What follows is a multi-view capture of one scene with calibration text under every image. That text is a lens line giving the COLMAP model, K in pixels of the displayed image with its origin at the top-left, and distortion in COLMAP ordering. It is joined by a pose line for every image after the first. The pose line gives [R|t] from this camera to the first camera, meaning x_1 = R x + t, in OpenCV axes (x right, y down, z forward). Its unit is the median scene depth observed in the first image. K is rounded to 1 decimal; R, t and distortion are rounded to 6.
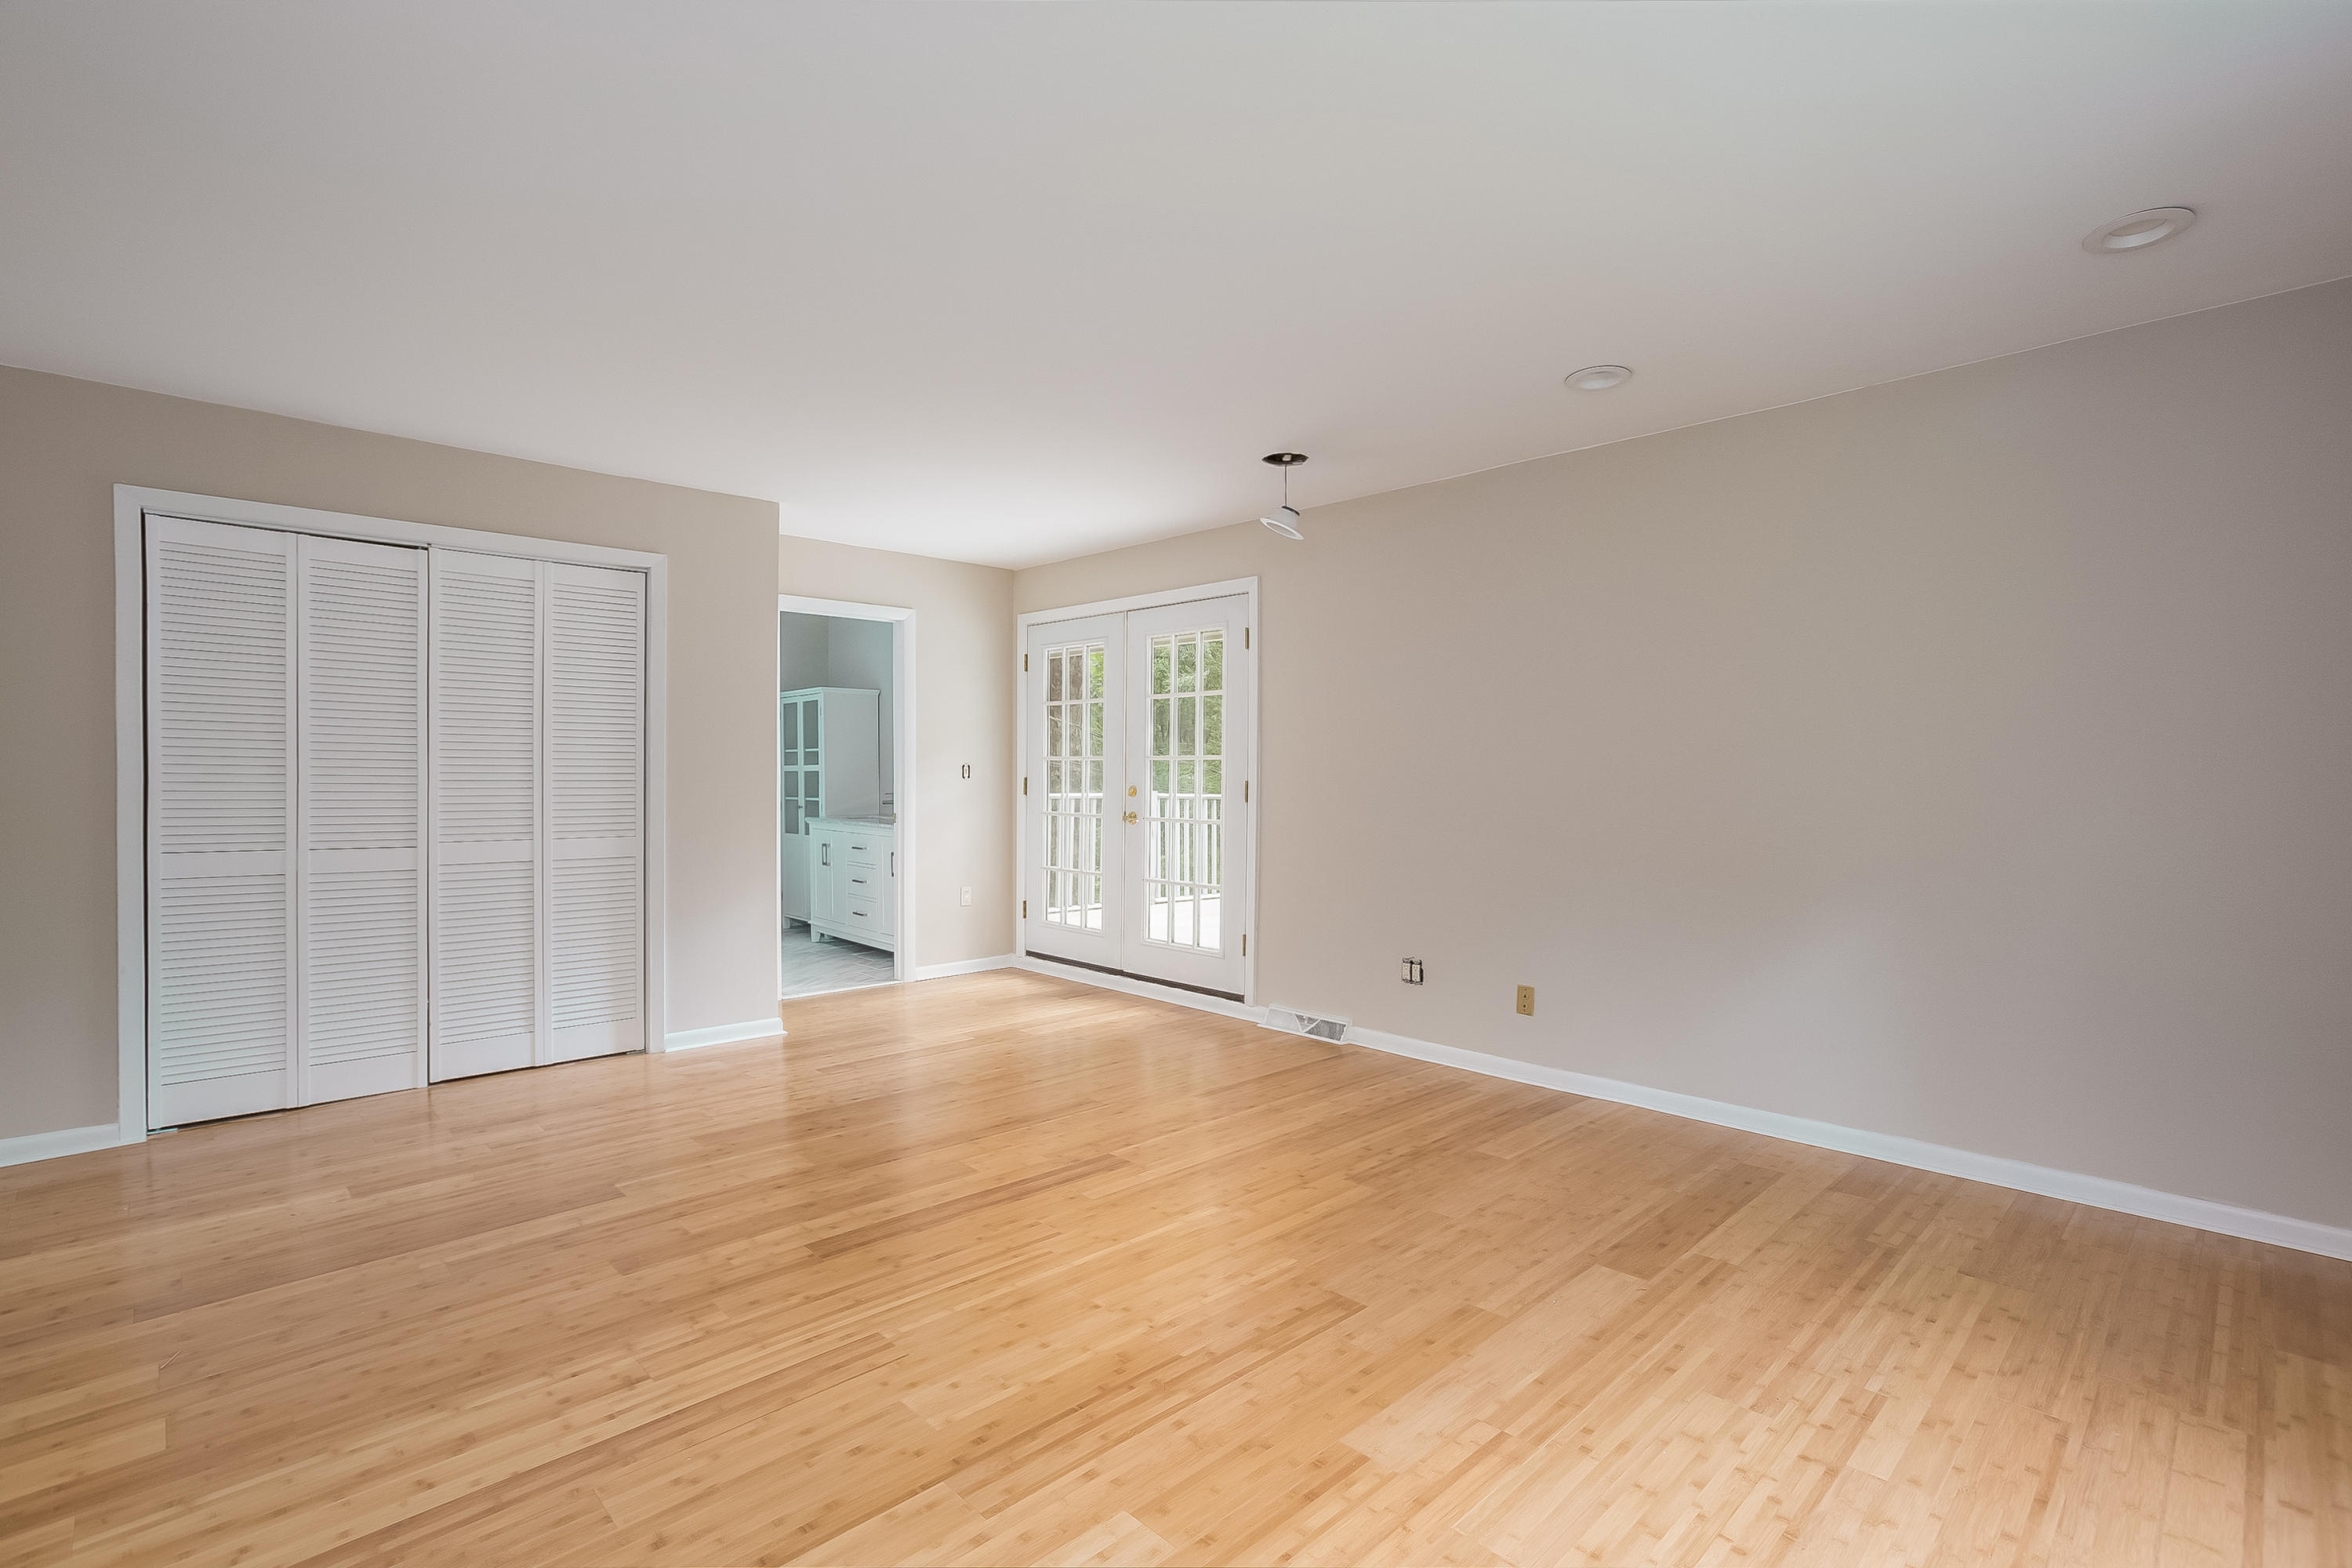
lens RADIAL K [[1073.1, 0, 1179.7], [0, 1073.1, 785.9], [0, 0, 1]] dist [-0.022126, 0.004764]
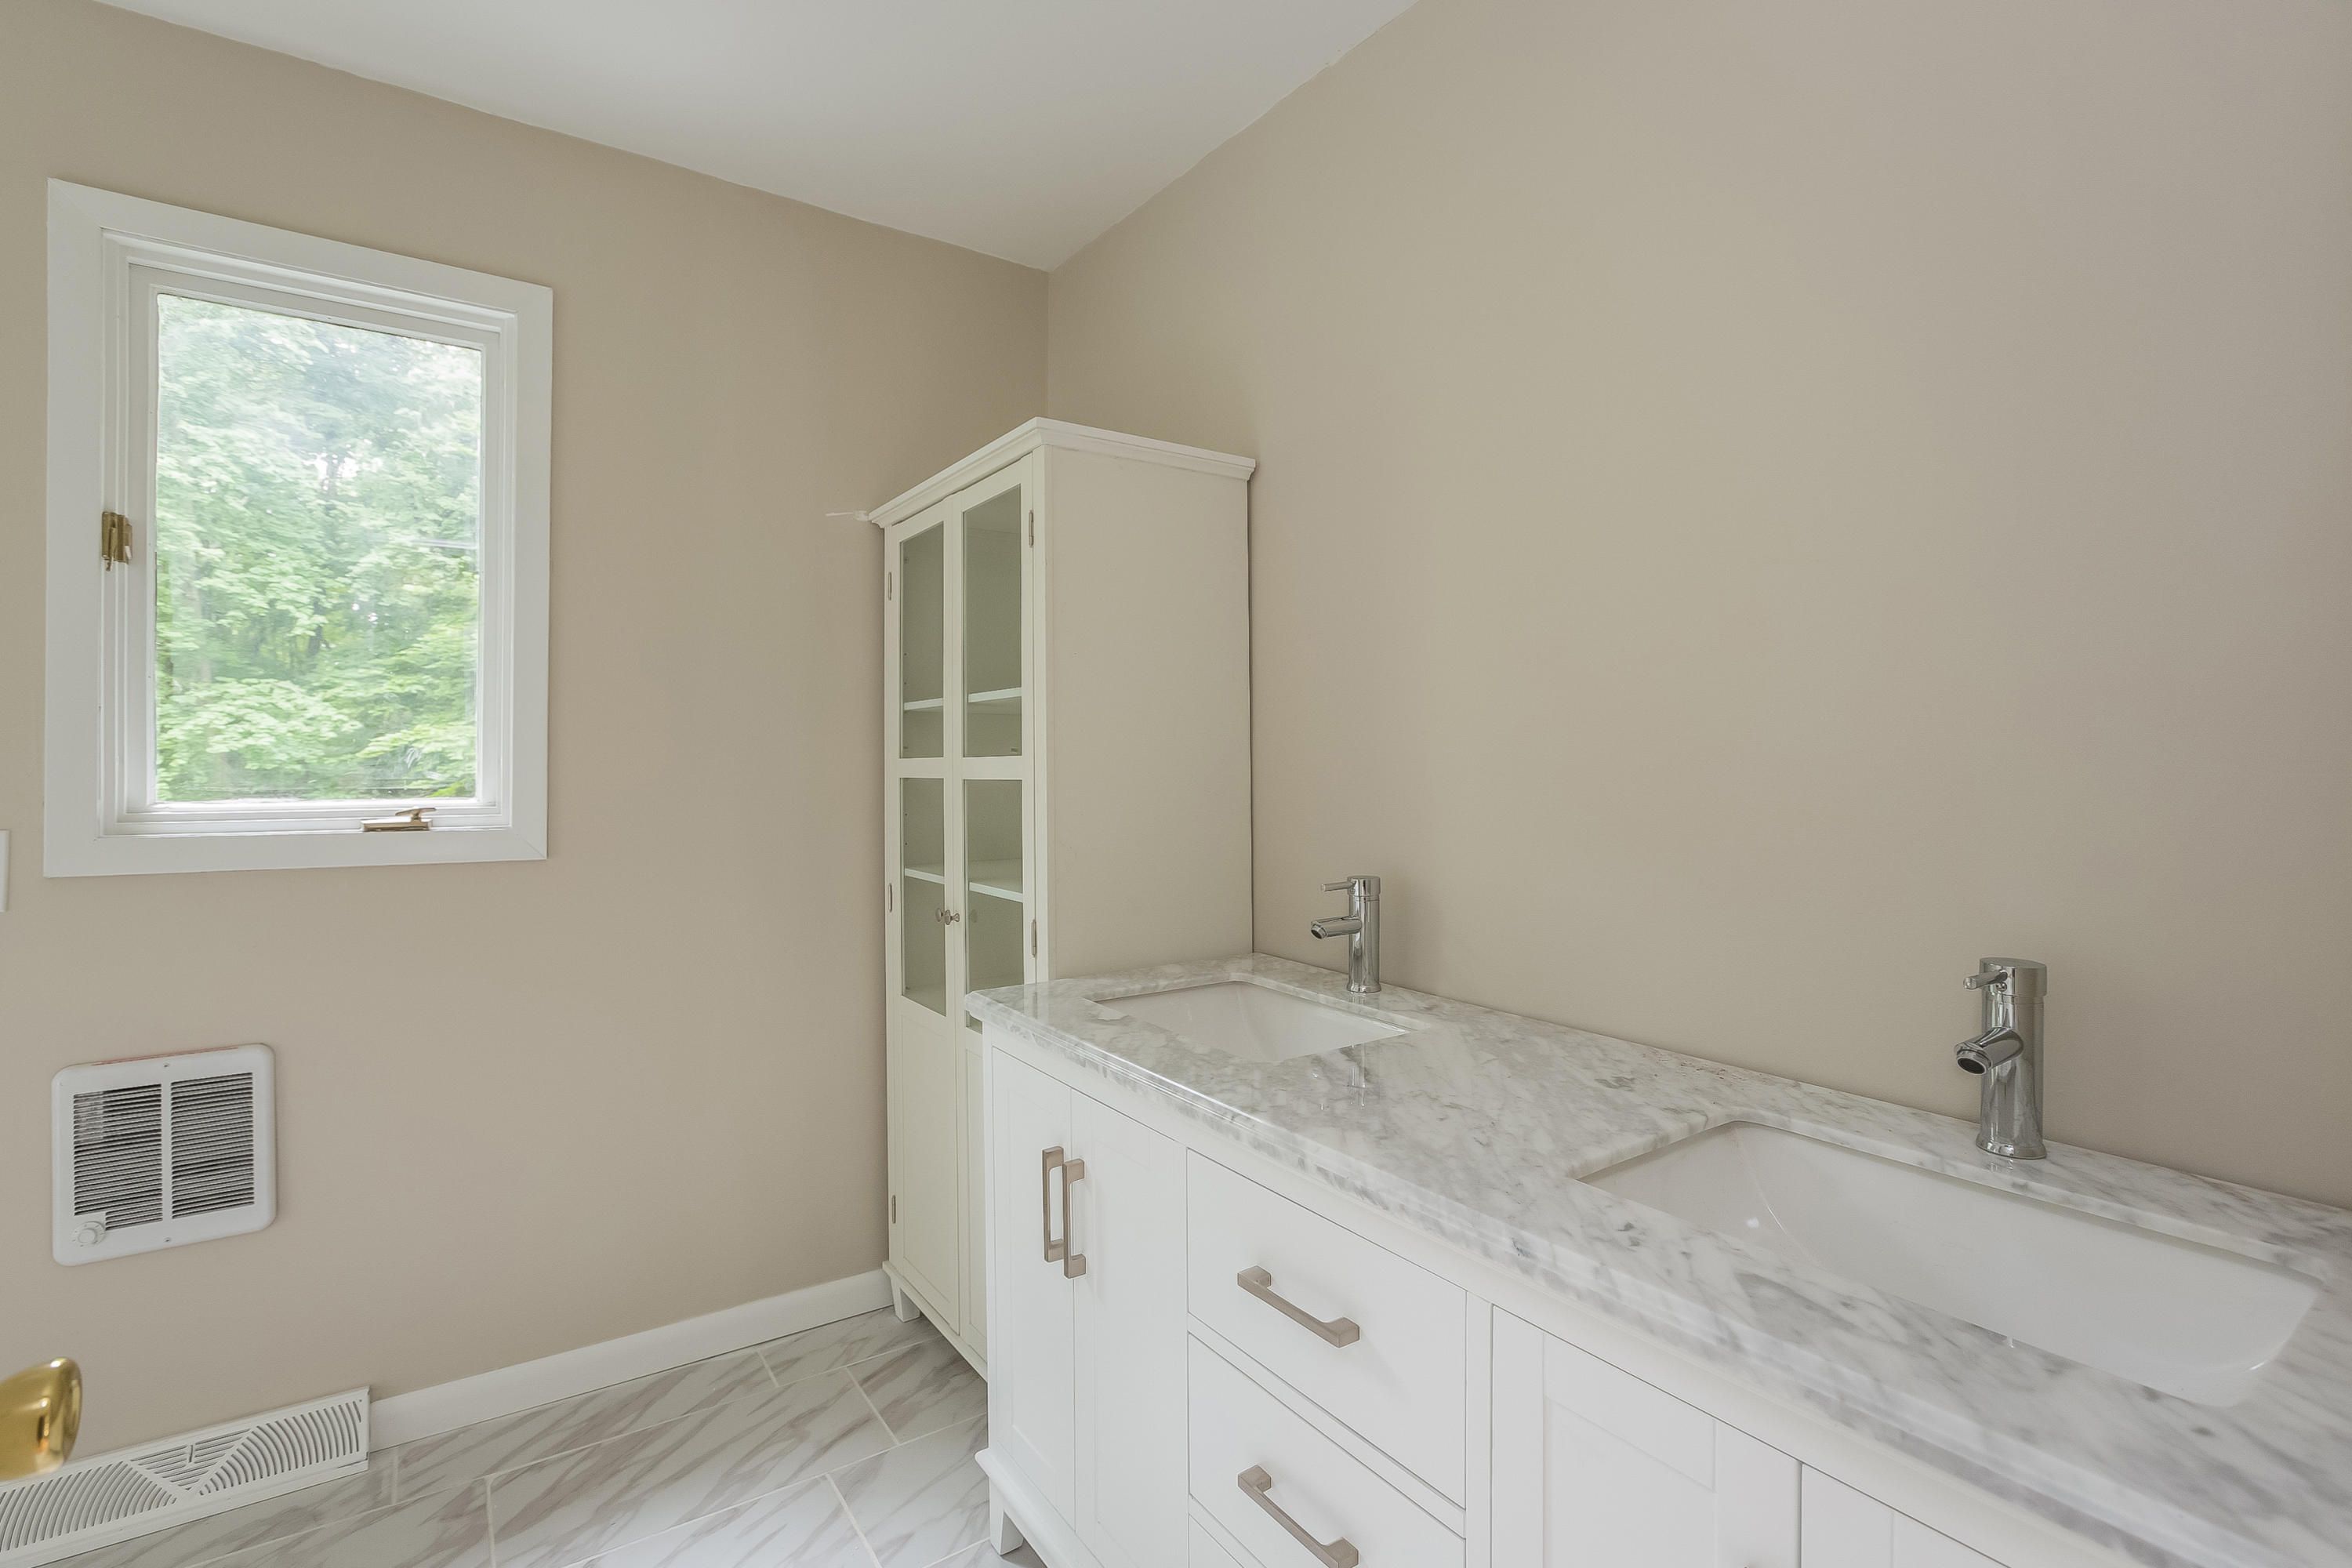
lens RADIAL K [[1073.1, 0, 1229.0], [0, 1073.1, 769.2], [0, 0, 1]] dist [-0.022126, 0.004764]
pose [[0.993007, 0.001320, -0.118045, -0.259697], [-0.002572, 0.999942, -0.010461, -0.014032], [0.118025, 0.010692, 0.992953, 0.757760]]
